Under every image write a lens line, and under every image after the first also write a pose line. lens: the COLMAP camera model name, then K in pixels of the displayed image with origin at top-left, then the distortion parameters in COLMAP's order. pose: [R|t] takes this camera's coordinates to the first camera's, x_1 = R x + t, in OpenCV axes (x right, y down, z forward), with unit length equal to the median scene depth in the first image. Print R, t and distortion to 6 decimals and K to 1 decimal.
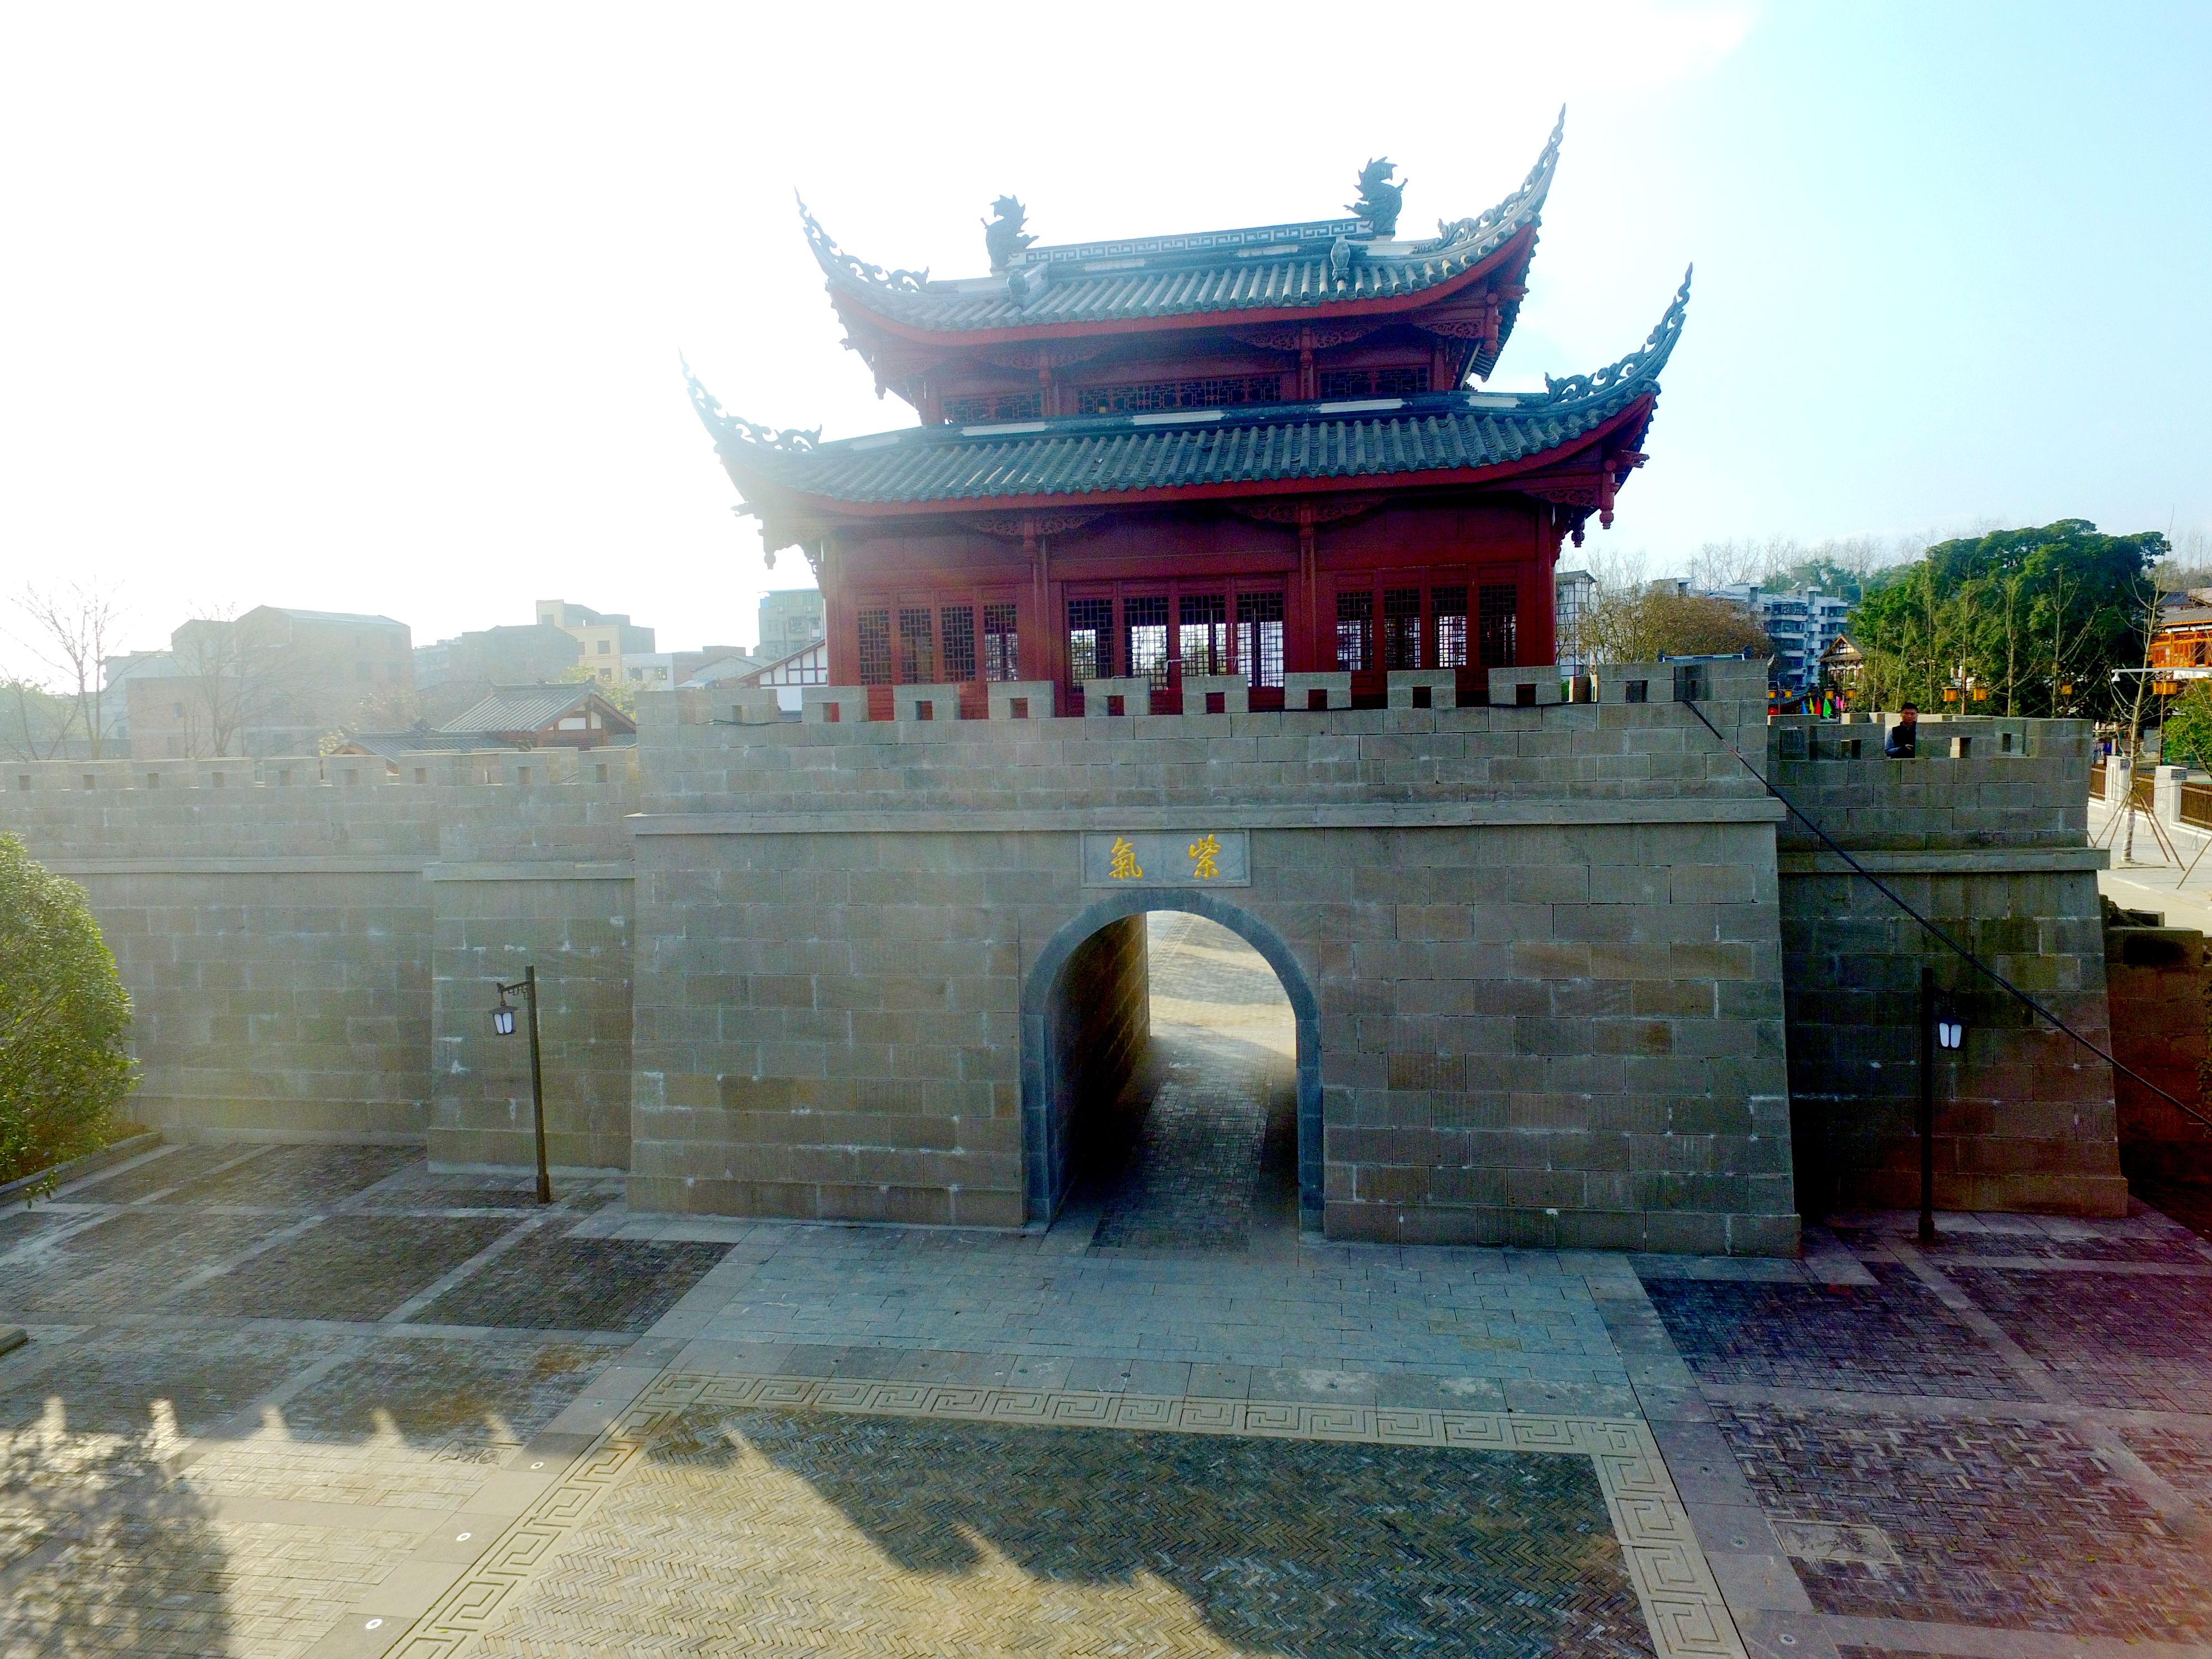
lens RADIAL K [[1286.6, 0, 1120.8], [0, 1286.6, 821.6], [0, 0, 1]] dist [-0.007488, 0.010108]
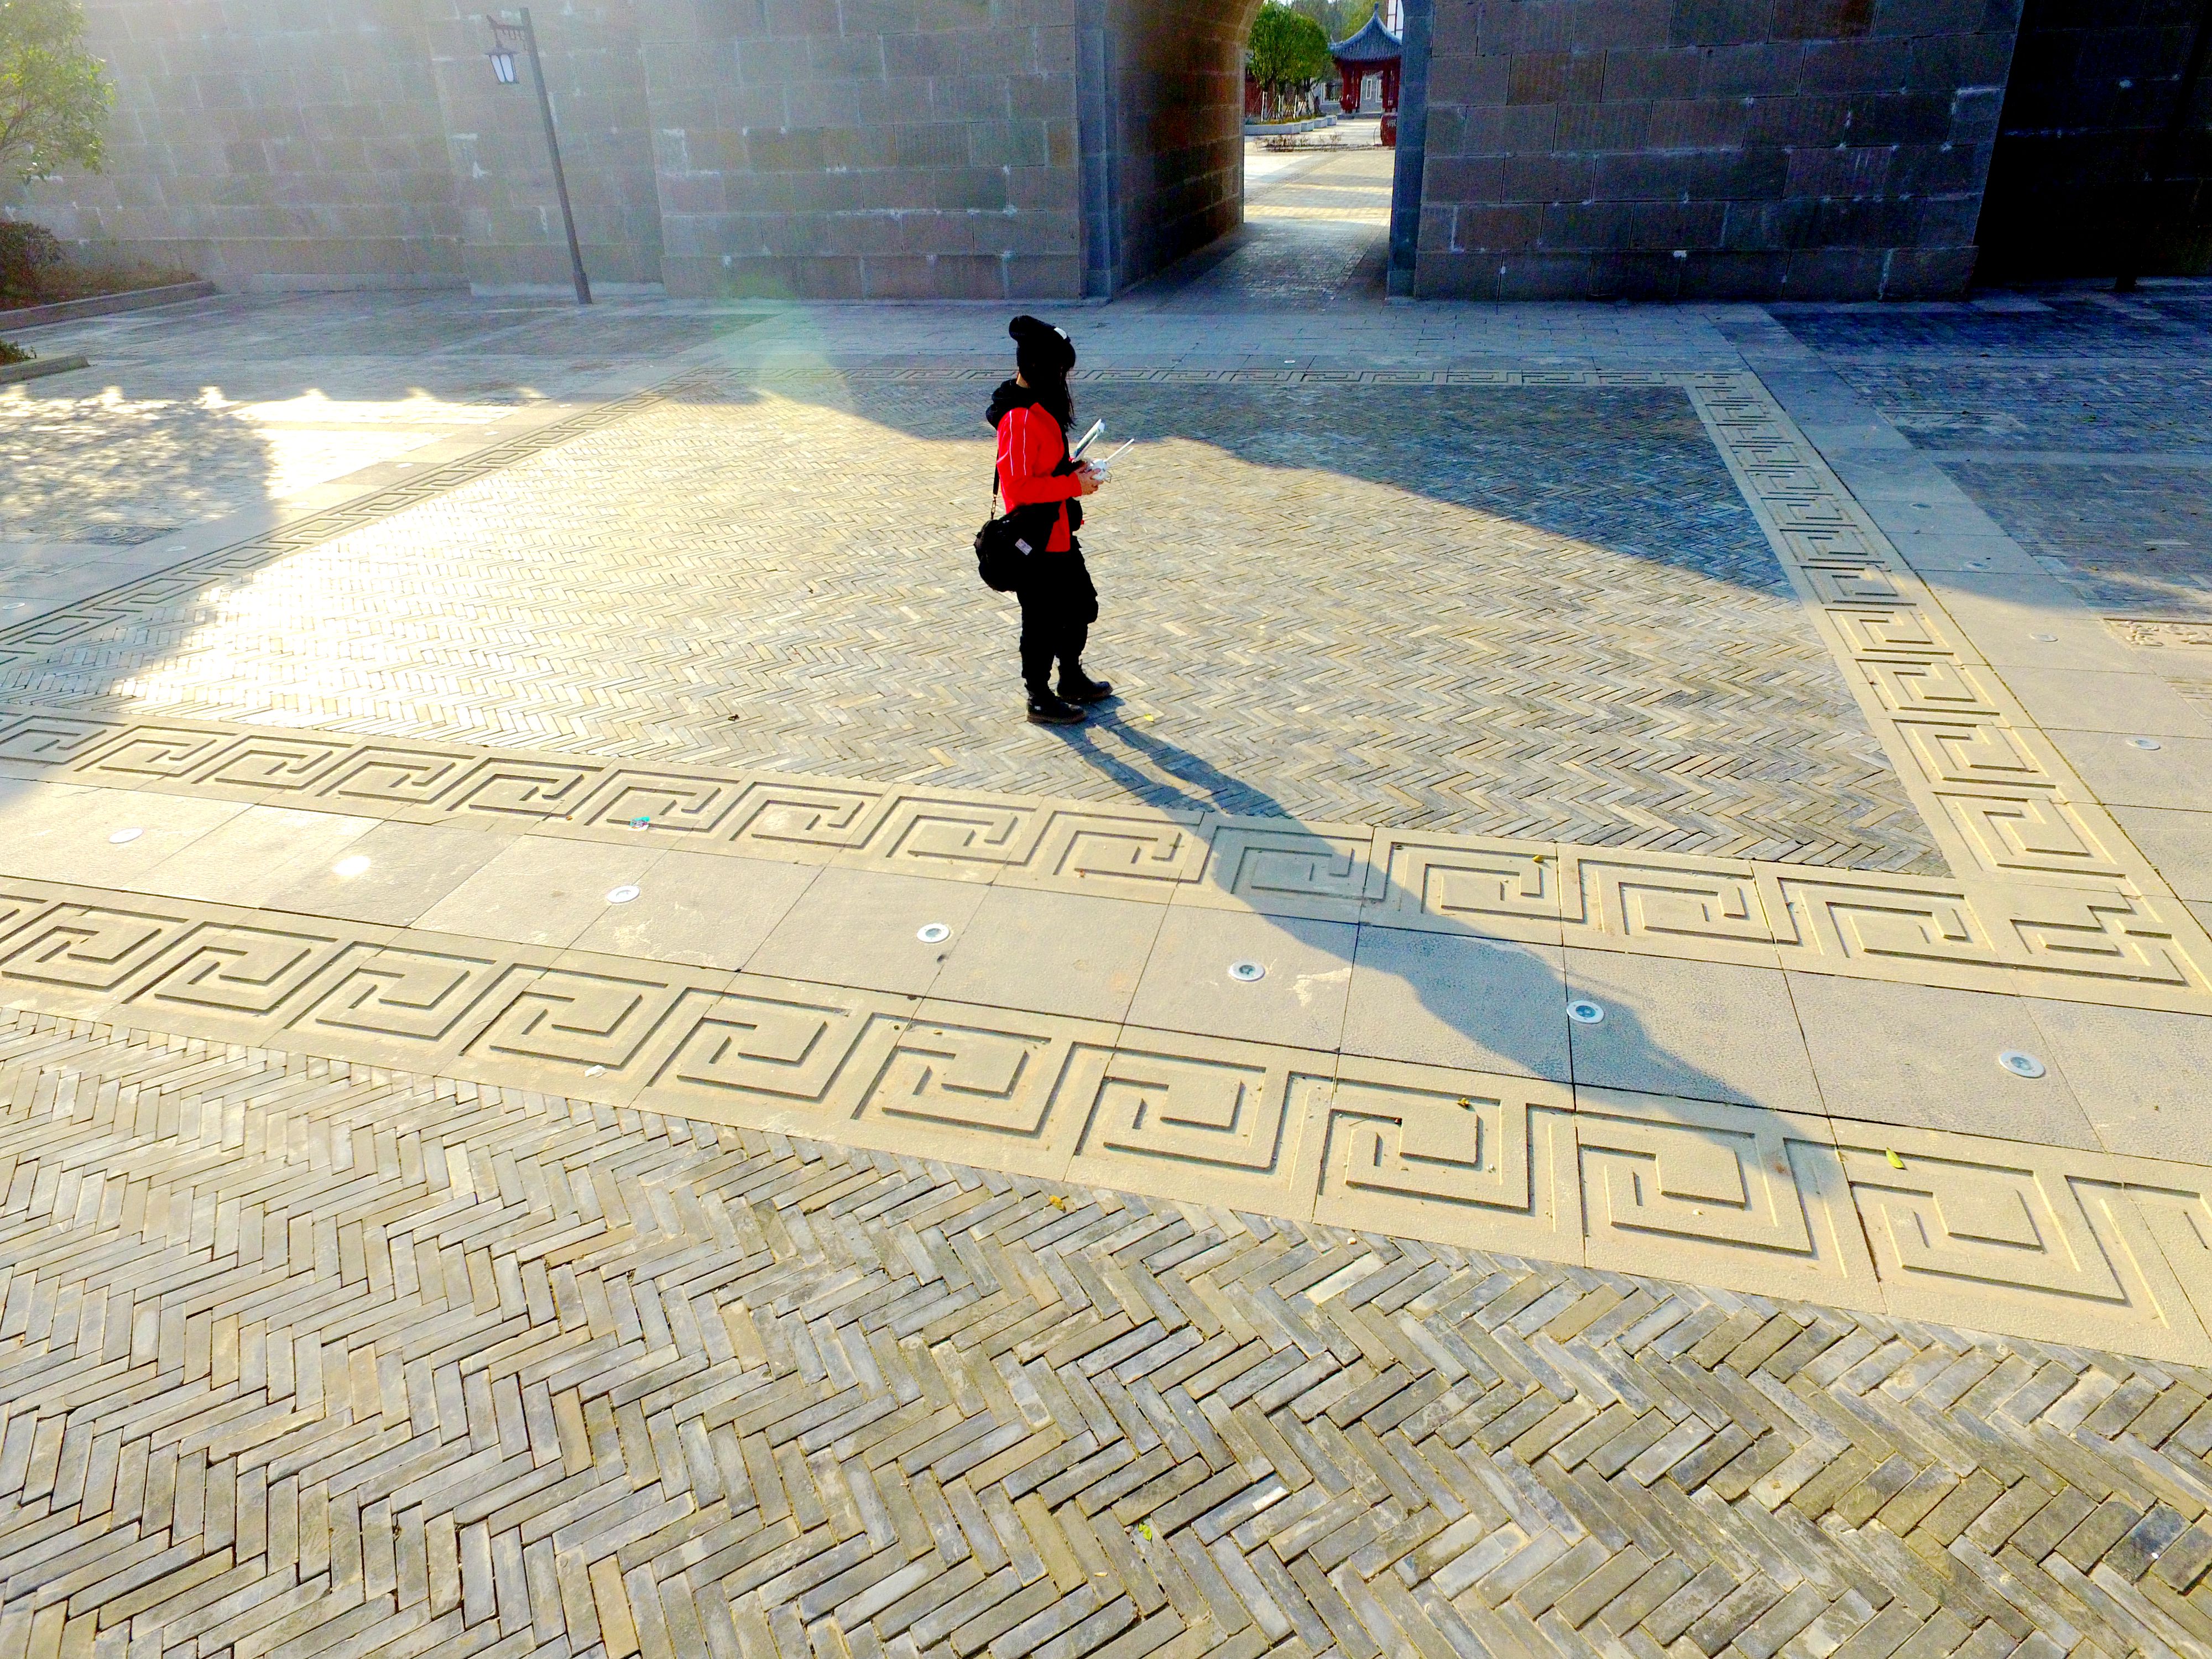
lens RADIAL K [[1286.6, 0, 1118.9], [0, 1286.6, 818.8], [0, 0, 1]] dist [-0.007488, 0.010108]
pose [[0.996108, 0.042174, -0.077392, 0.037642], [-0.006716, 0.911851, 0.410466, 0.278451], [0.087881, -0.408349, 0.908586, 0.016789]]
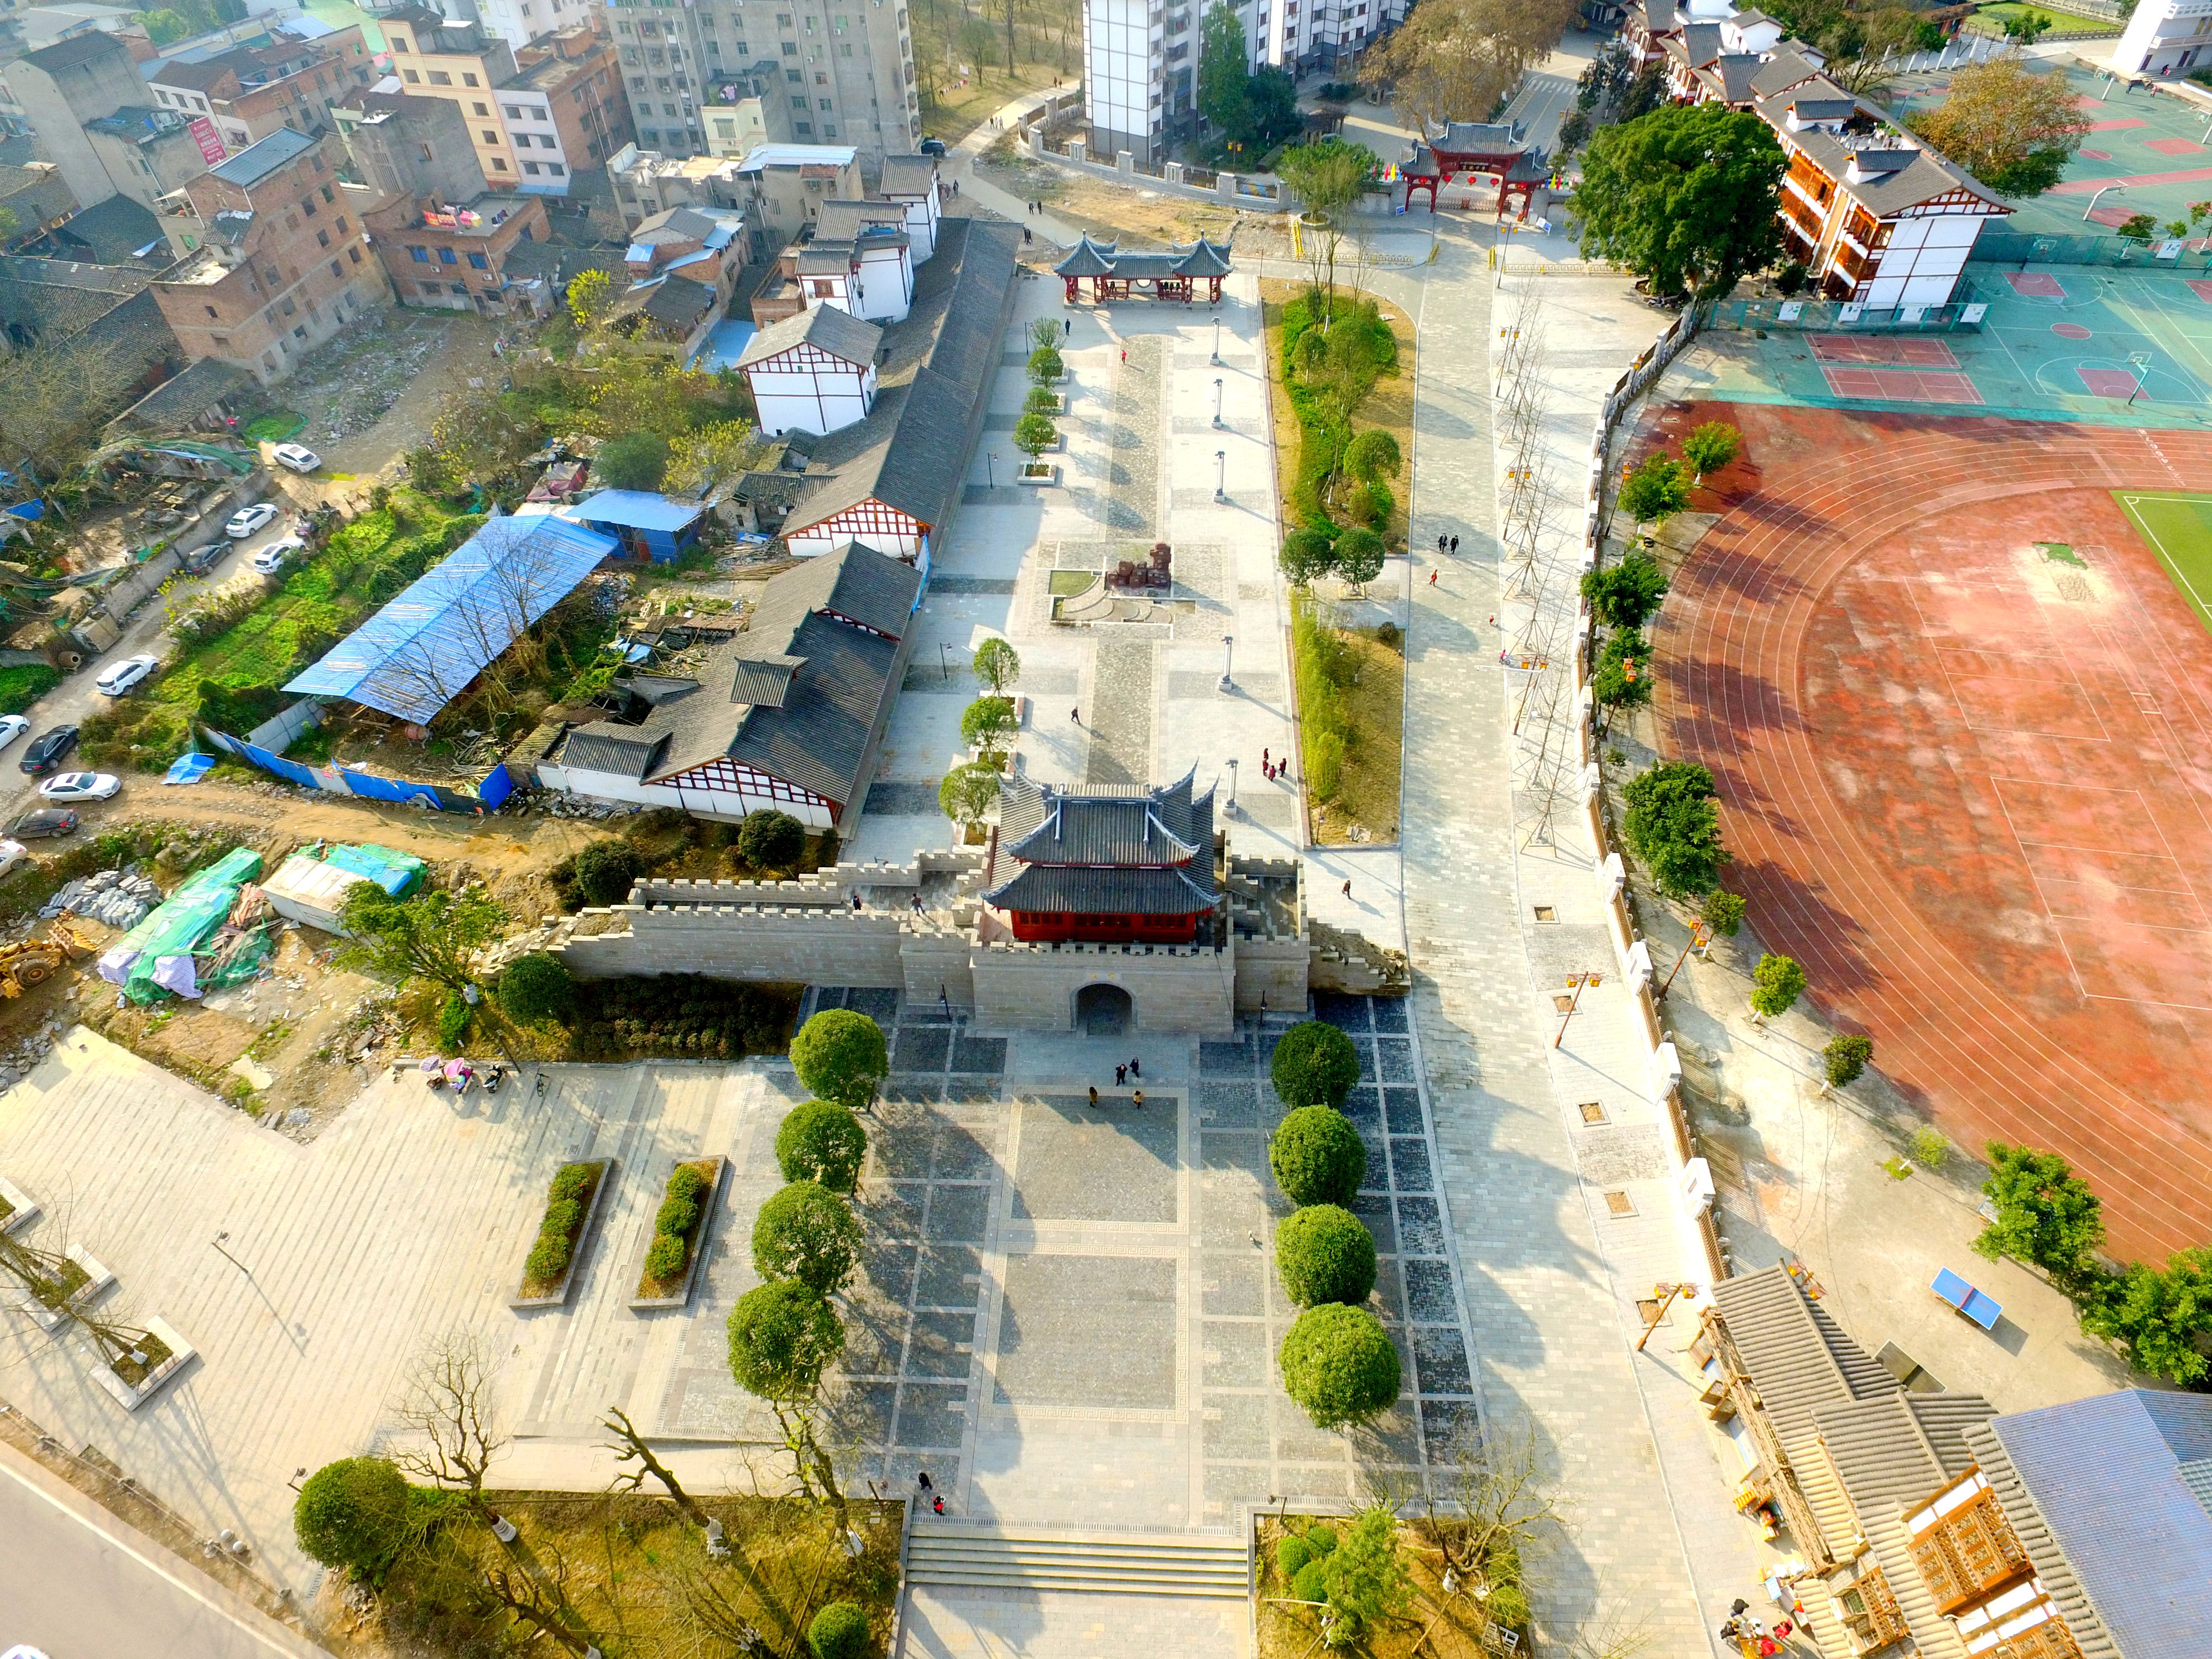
lens RADIAL K [[1286.6, 0, 1124.4], [0, 1286.6, 817.3], [0, 0, 1]] dist [-0.007488, 0.010108]
pose [[0.991915, -0.079147, 0.099198, -0.279001], [-0.005596, 0.753640, 0.657264, -3.200921], [-0.126780, -0.652505, 0.747104, -1.895163]]
